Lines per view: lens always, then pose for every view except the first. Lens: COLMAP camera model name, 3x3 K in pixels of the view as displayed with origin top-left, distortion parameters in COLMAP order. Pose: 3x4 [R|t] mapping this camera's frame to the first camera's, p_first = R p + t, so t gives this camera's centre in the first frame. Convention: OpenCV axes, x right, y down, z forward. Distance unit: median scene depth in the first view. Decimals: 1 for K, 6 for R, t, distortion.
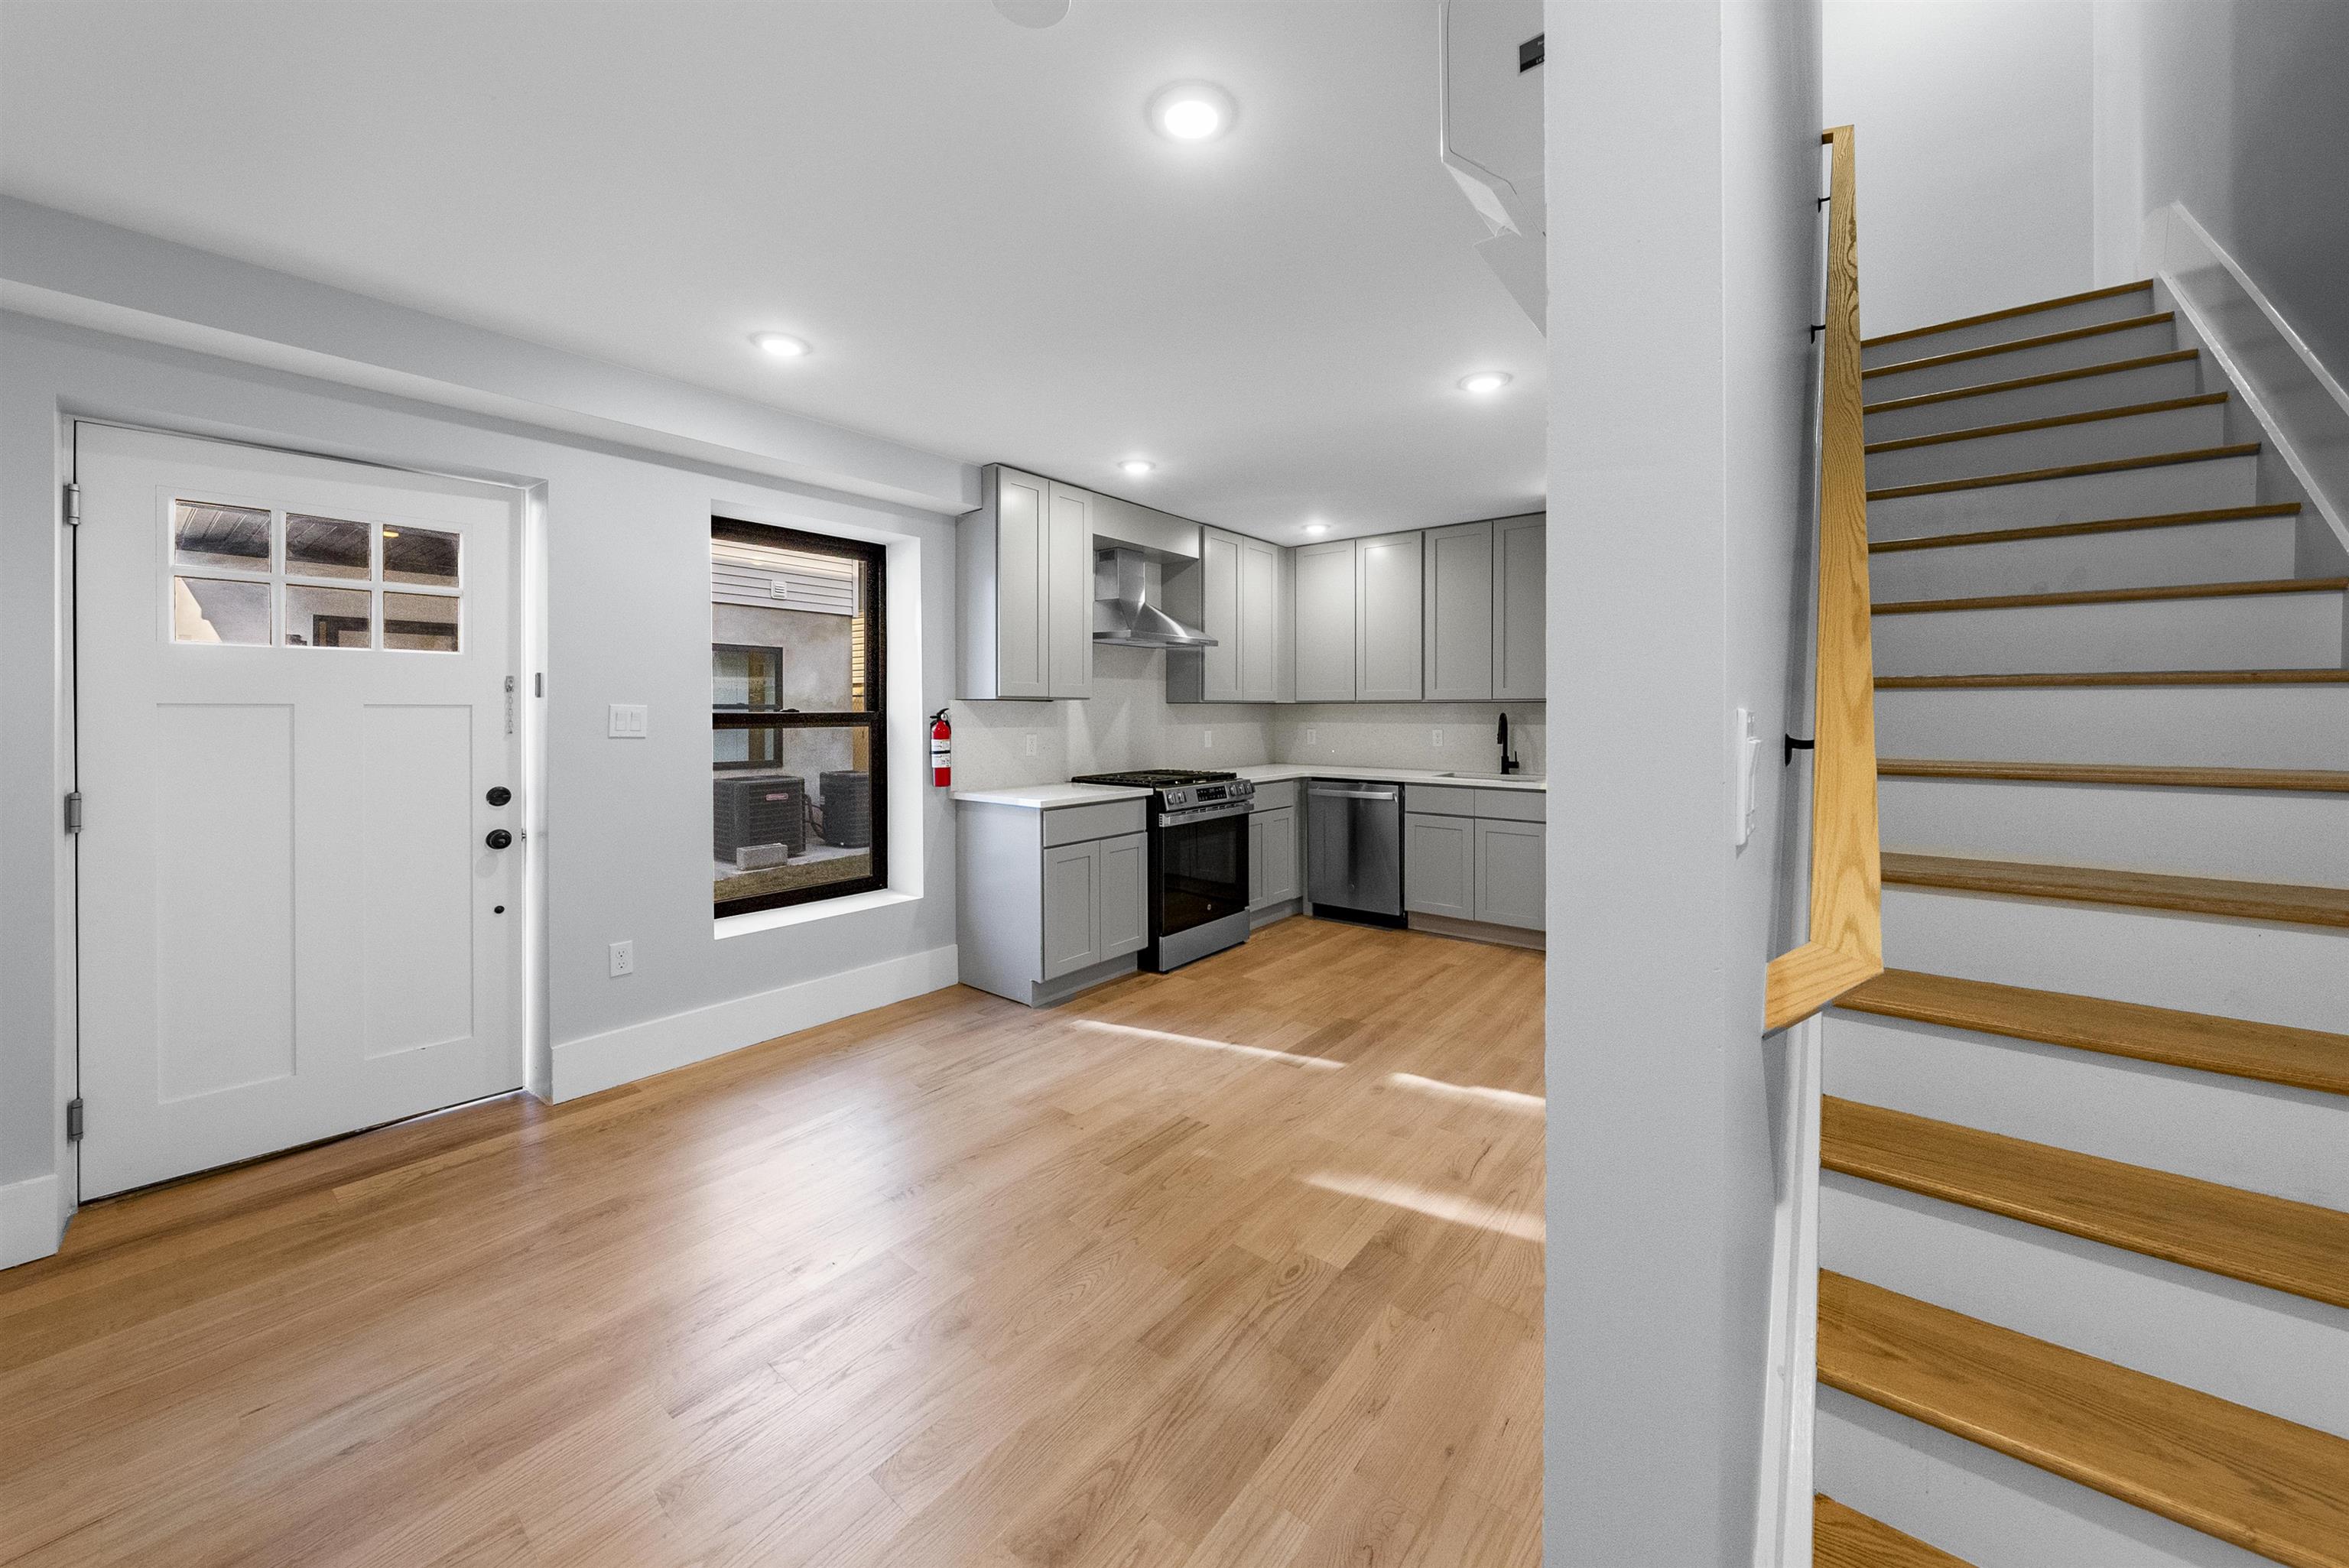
lens RADIAL K [[830.1, 0, 1176.3], [0, 830.1, 711.1], [0, 0, 1]] dist [-0.000568, -0.000323]
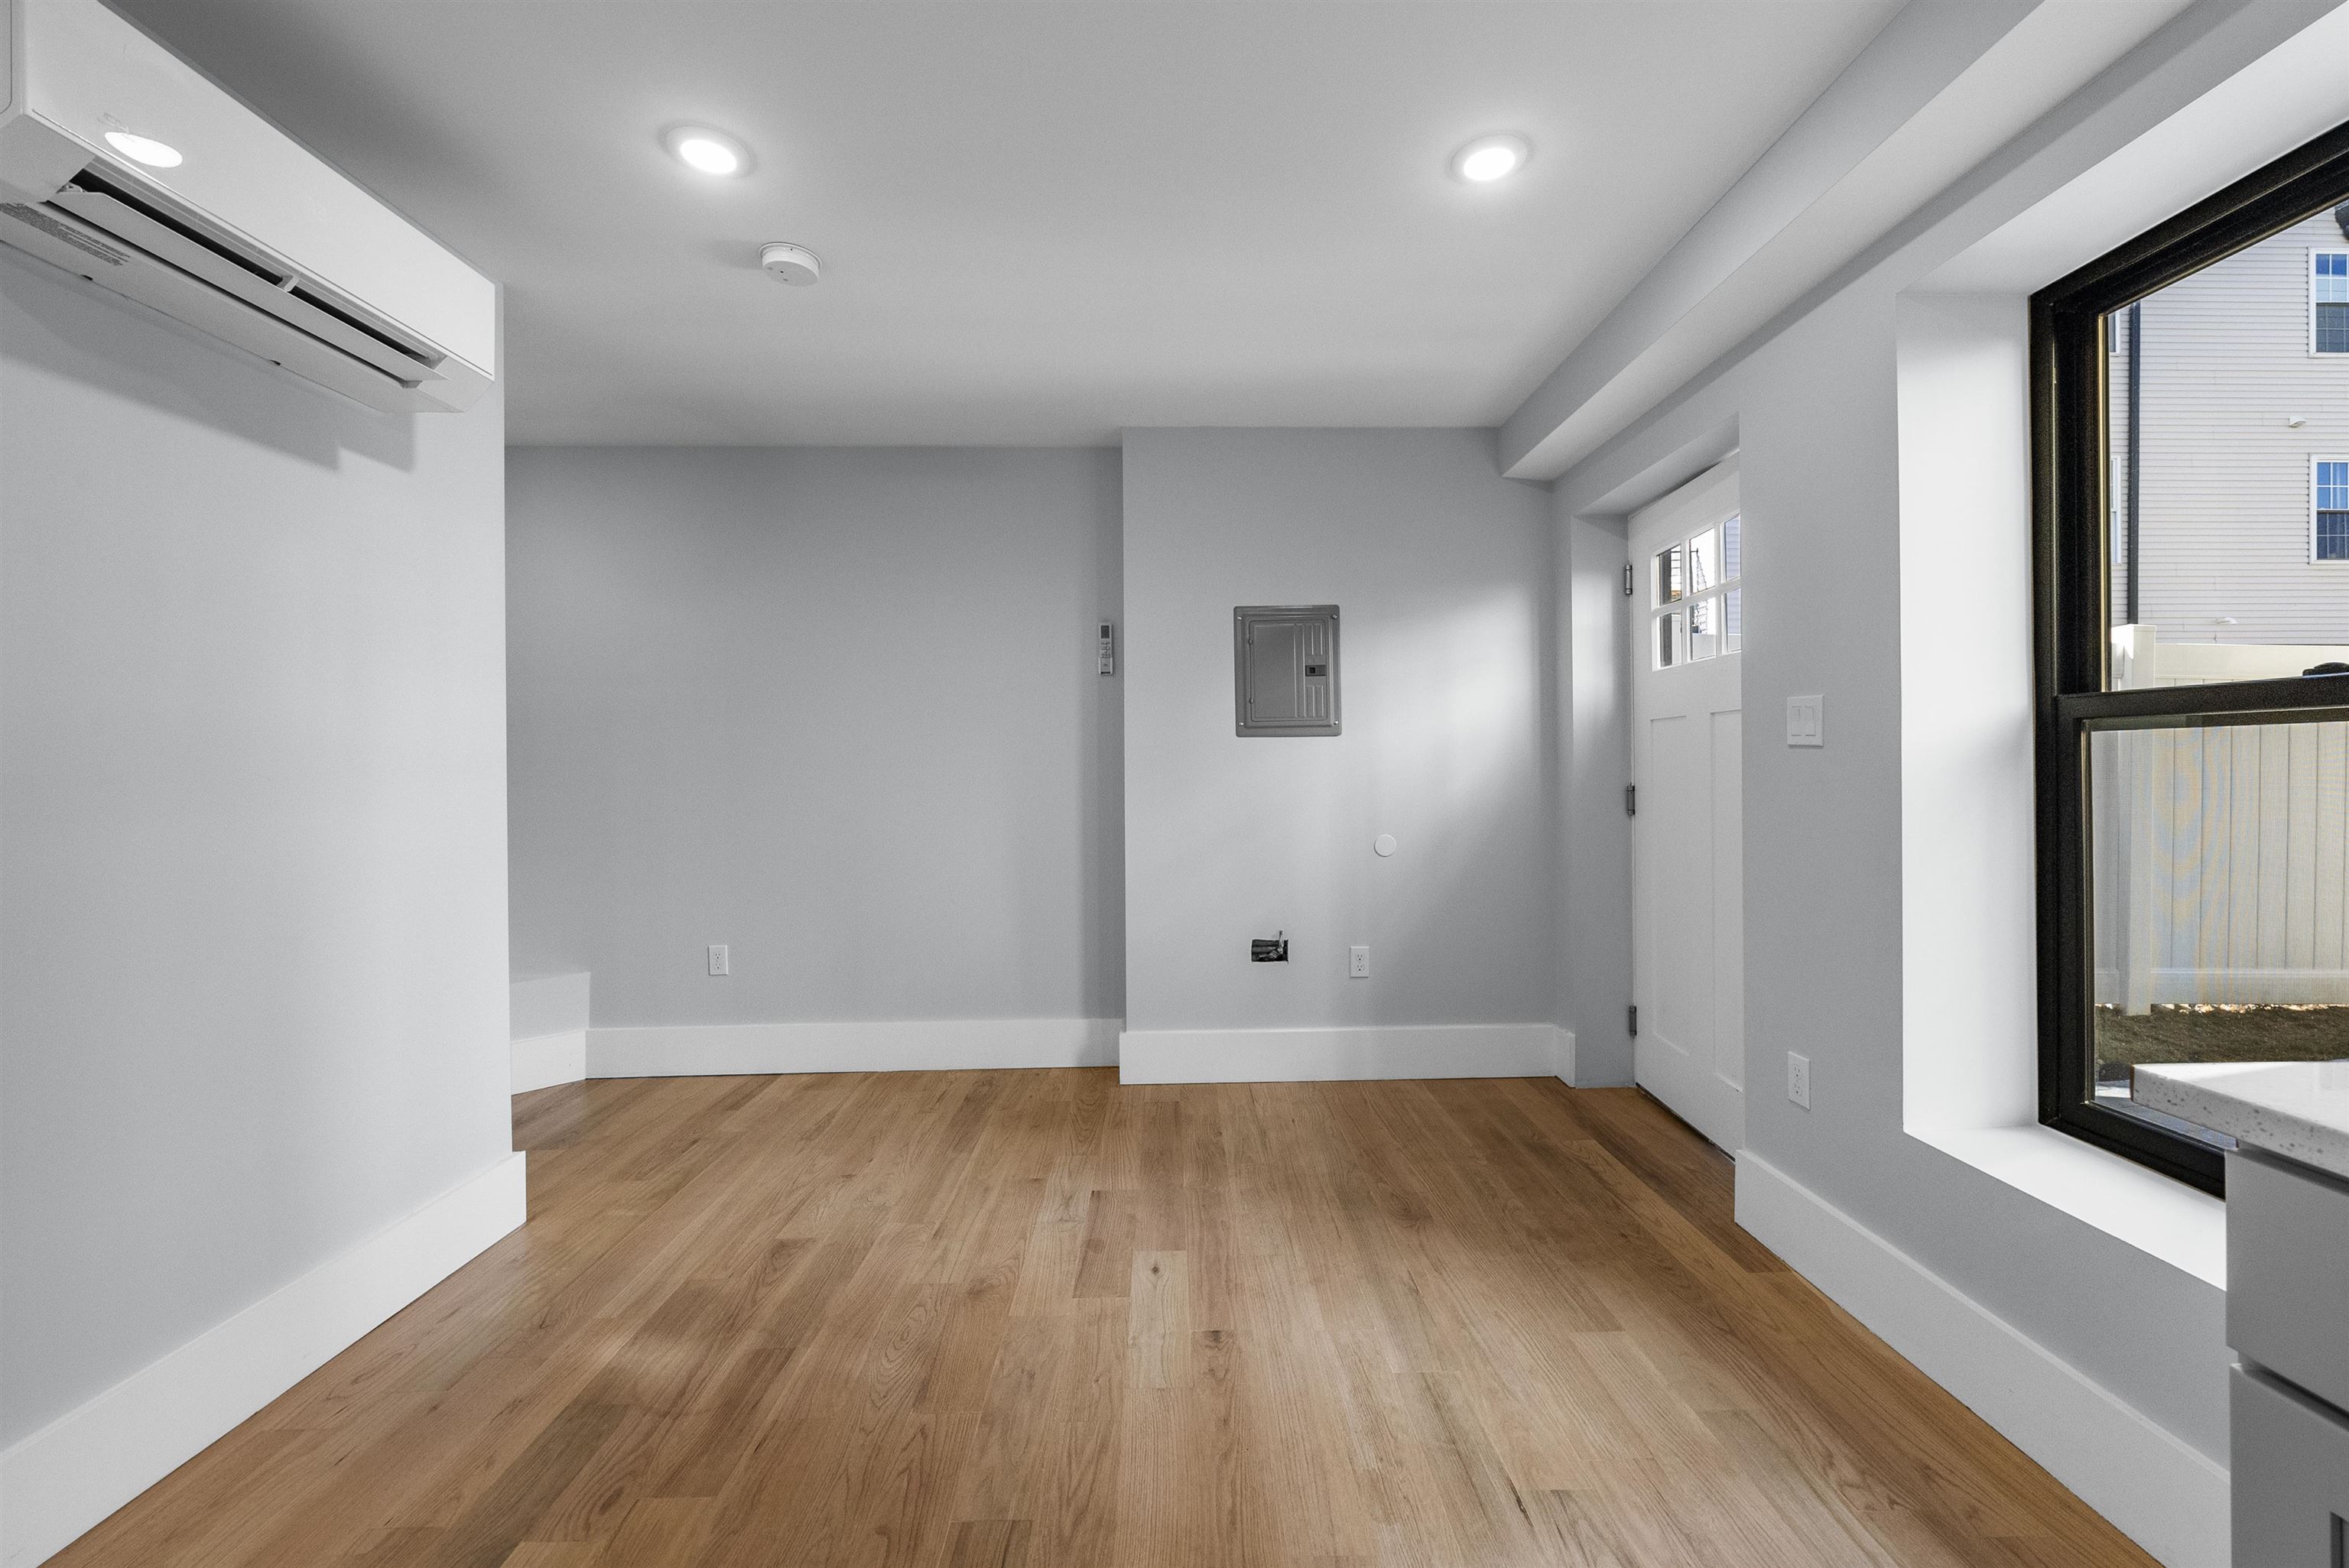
lens RADIAL K [[938.8, 0, 1203.8], [0, 938.8, 772.6], [0, 0, 1]] dist [-0.000035, 0.000054]
pose [[-0.759287, 0.008871, -0.650696, 0.157754], [0.007529, 0.999960, 0.004847, 0.041034], [0.650713, -0.001219, -0.759323, 1.124564]]
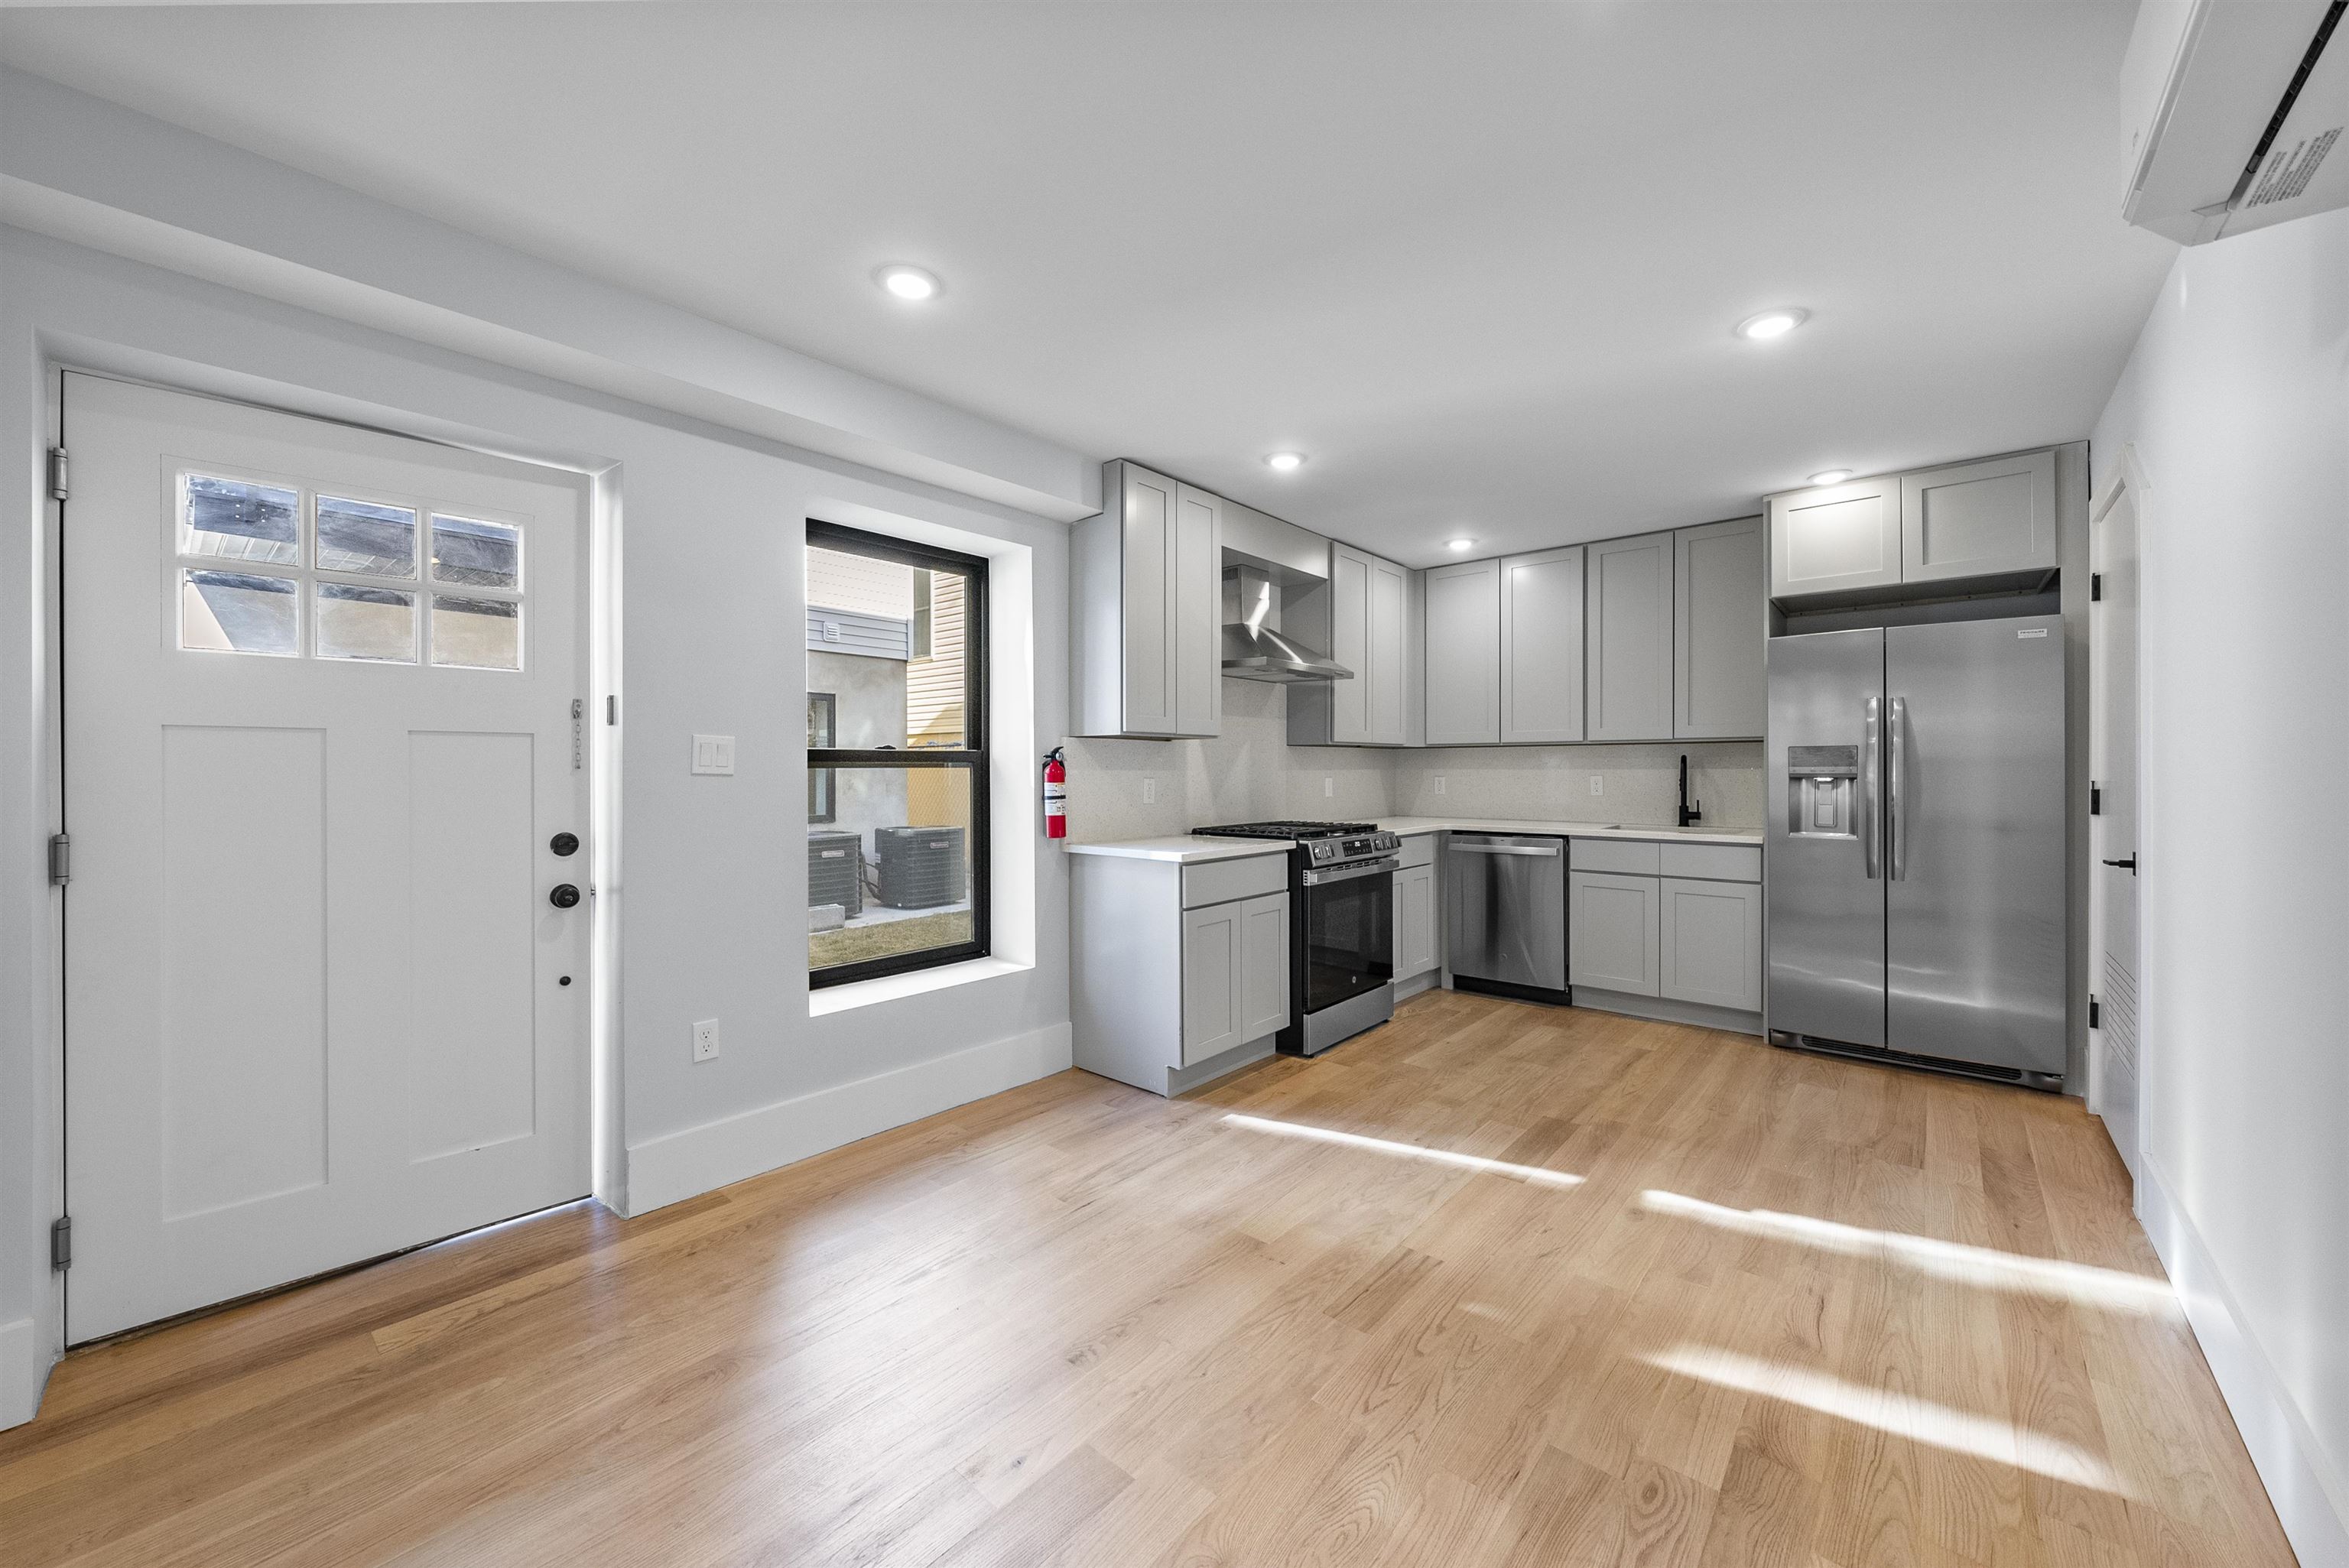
lens RADIAL K [[864.9, 0, 1184.6], [0, 864.9, 766.3], [0, 0, 1]] dist [-0.001189, -0.000065]
pose [[0.999329, -0.001908, -0.036570, -0.139762], [0.001795, 0.999994, -0.003123, 0.024257], [0.036575, 0.003055, 0.999326, 0.134230]]
